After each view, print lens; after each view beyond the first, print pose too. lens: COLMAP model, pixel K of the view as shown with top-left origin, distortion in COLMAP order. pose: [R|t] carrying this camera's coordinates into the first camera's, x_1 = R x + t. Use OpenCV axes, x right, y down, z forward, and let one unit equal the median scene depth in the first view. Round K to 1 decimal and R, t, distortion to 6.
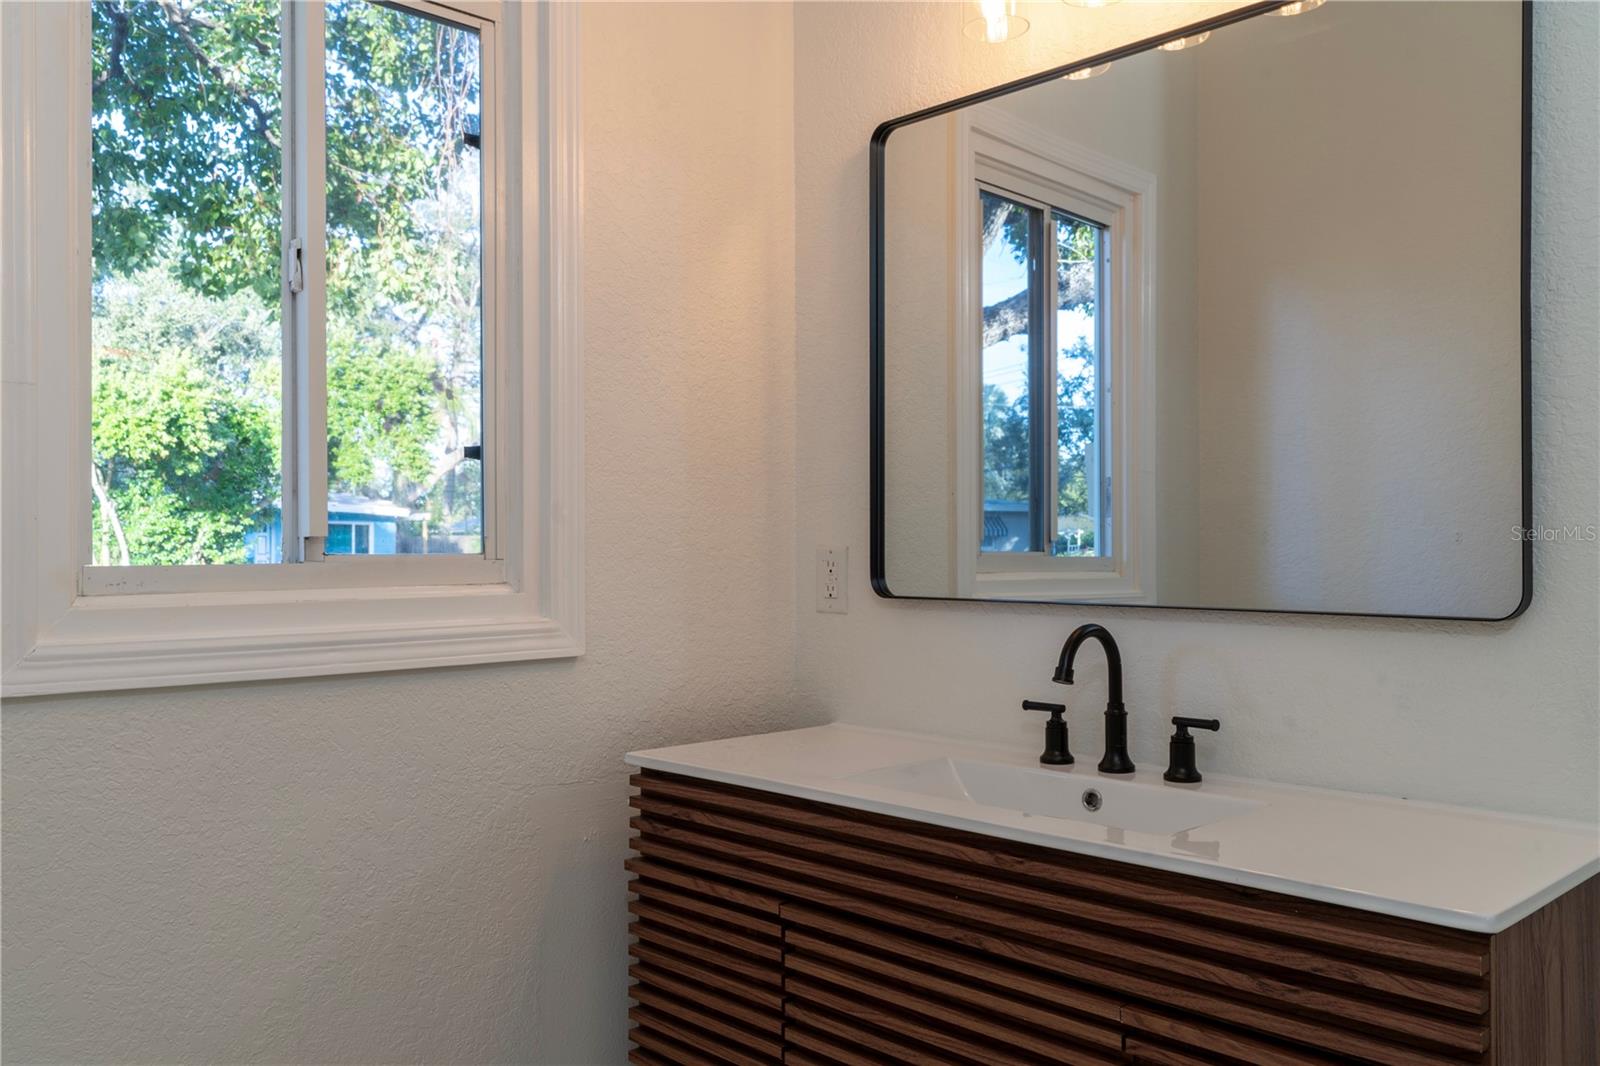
lens RADIAL K [[1280.1, 0, 798.5], [0, 1280.1, 537.7], [0, 0, 1]] dist [0.005998, 0.005492]
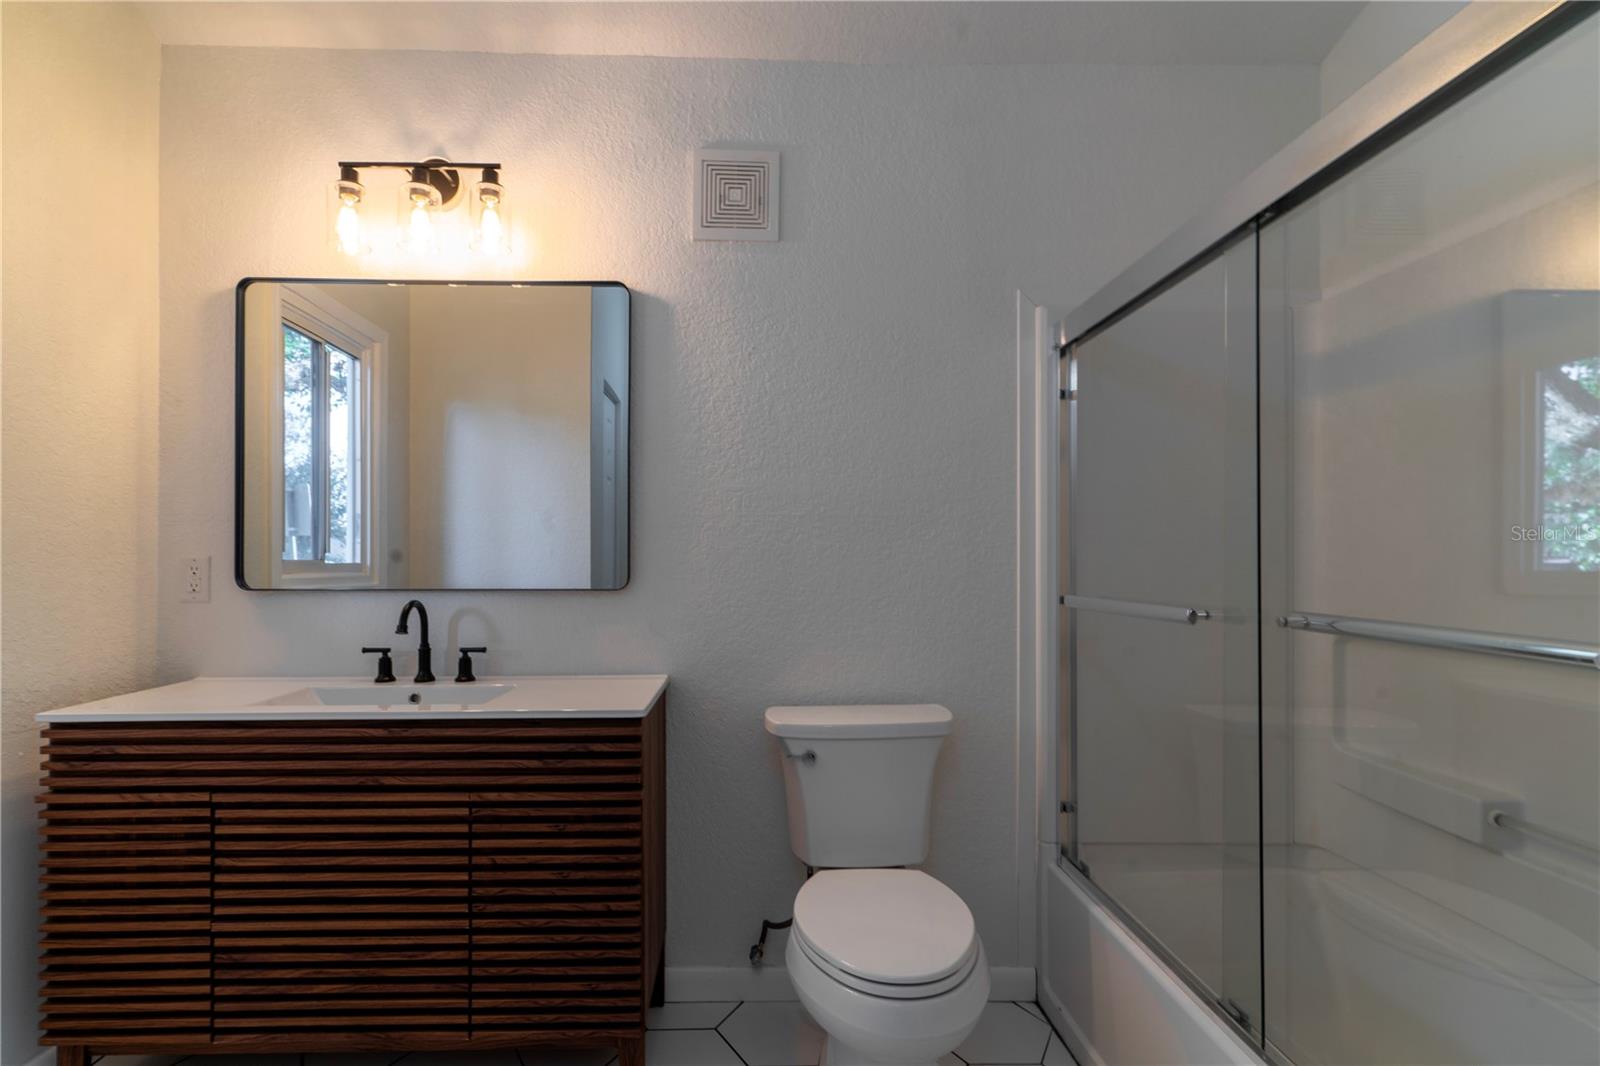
lens RADIAL K [[773.2, 0, 793.9], [0, 773.2, 545.0], [0, 0, 1]] dist [-0.000399, 0.000432]
pose [[0.652192, 0.014716, 0.757911, -0.244831], [-0.008222, 0.999890, -0.012339, -0.001028], [-0.758009, 0.001816, 0.652242, -0.107864]]
